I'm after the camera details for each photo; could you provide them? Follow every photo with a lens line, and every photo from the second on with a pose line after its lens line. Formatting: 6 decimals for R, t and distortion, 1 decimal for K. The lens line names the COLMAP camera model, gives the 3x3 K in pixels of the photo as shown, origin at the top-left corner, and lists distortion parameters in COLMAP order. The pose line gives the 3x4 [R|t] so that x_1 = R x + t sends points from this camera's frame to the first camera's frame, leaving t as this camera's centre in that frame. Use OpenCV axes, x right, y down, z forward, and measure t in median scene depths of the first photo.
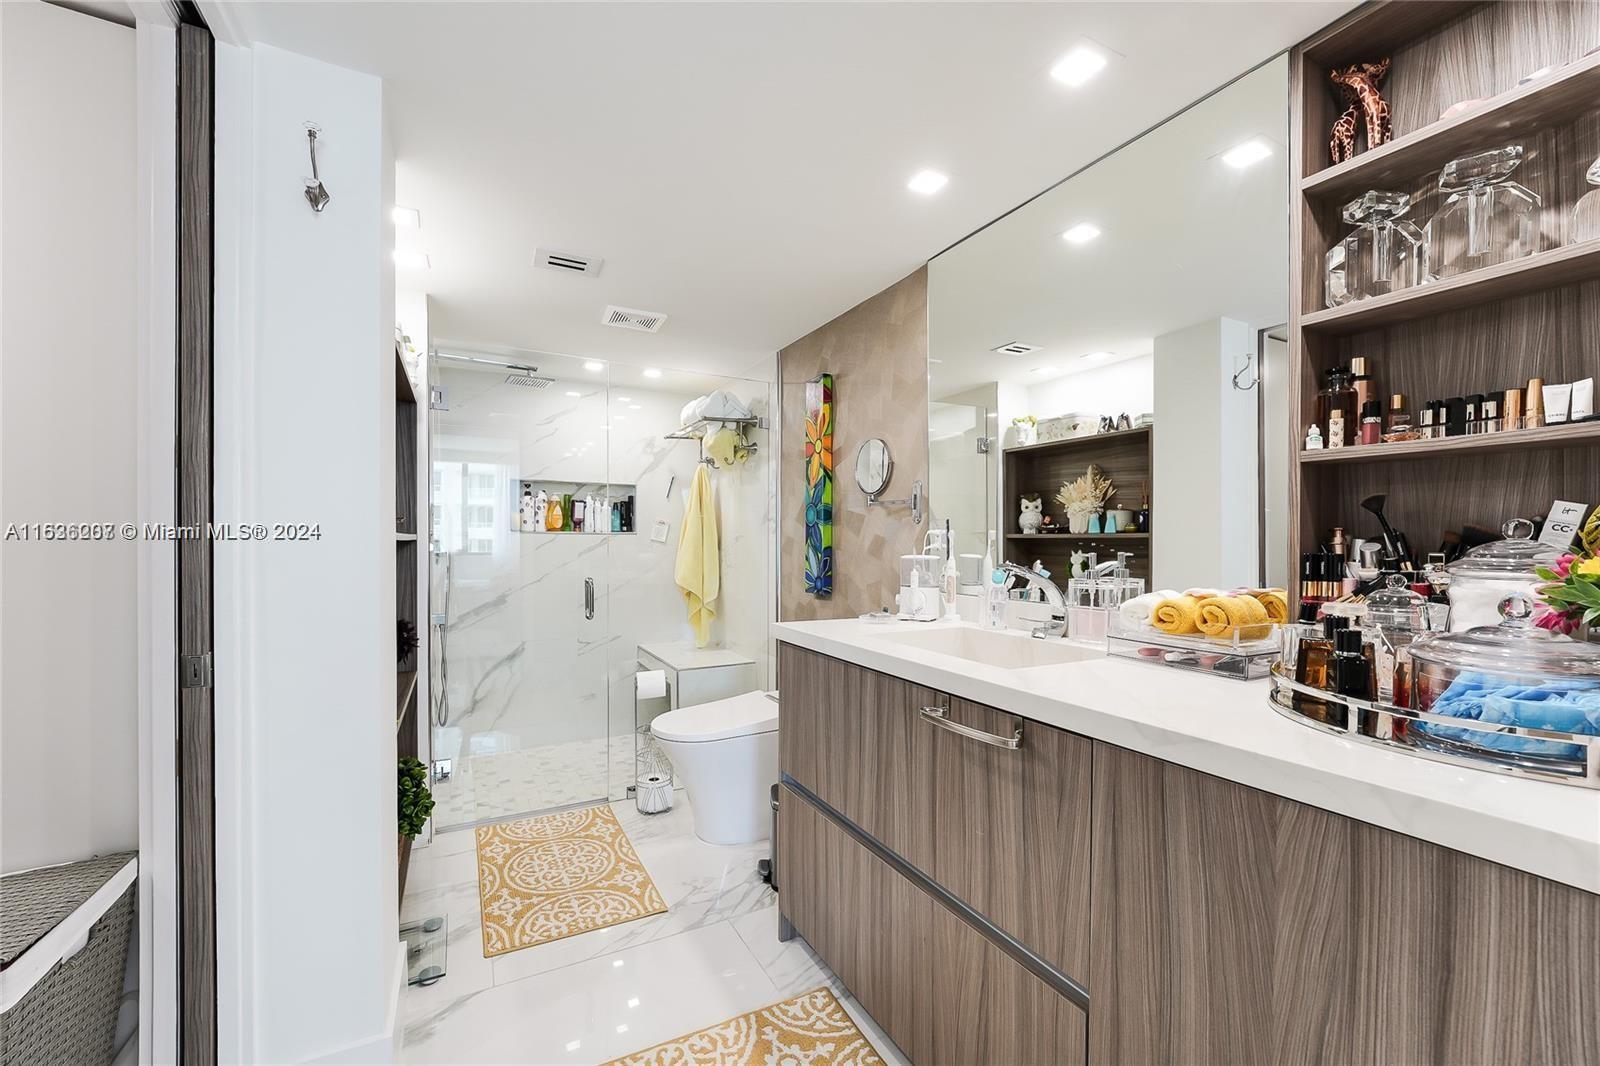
lens RADIAL K [[650.6, 0, 797.9], [0, 650.6, 539.6], [0, 0, 1]] dist [-0.019618, 0.000013]
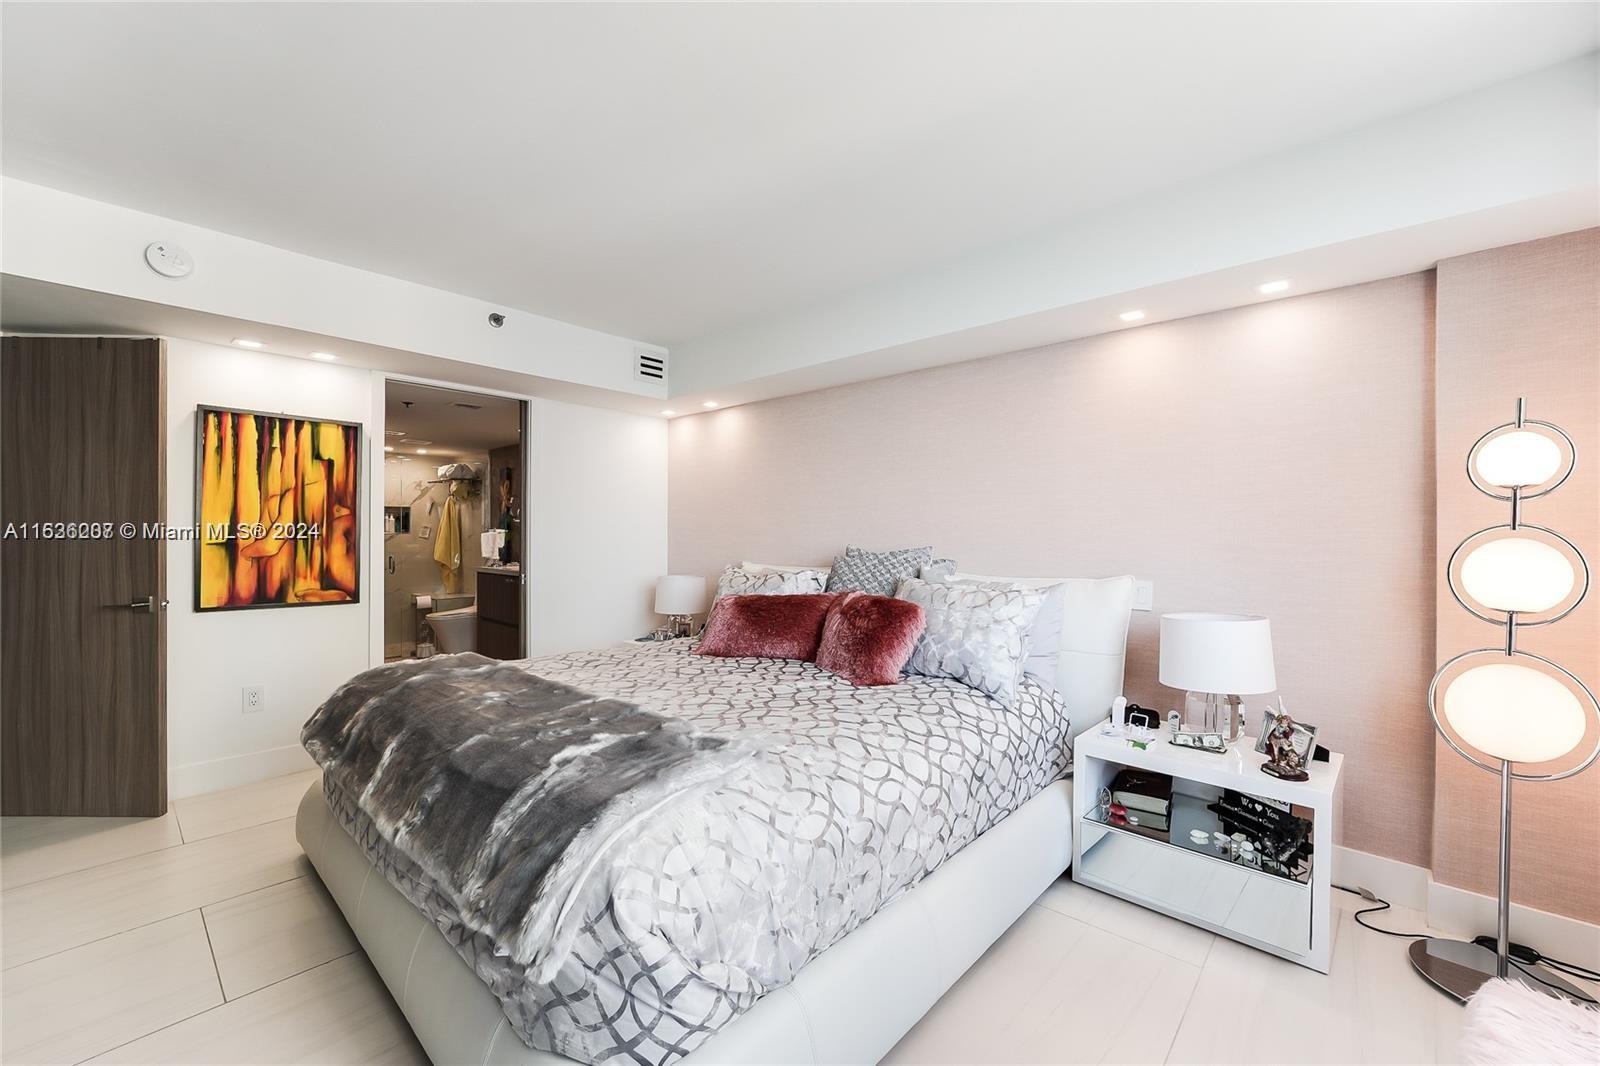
lens RADIAL K [[650.6, 0, 806.1], [0, 650.6, 529.8], [0, 0, 1]] dist [-0.019618, 0.000013]
pose [[0.941170, 0.006153, 0.337877, 0.200383], [-0.007031, 0.999974, 0.001372, -0.031897], [-0.337859, -0.003667, 0.941189, -1.172420]]
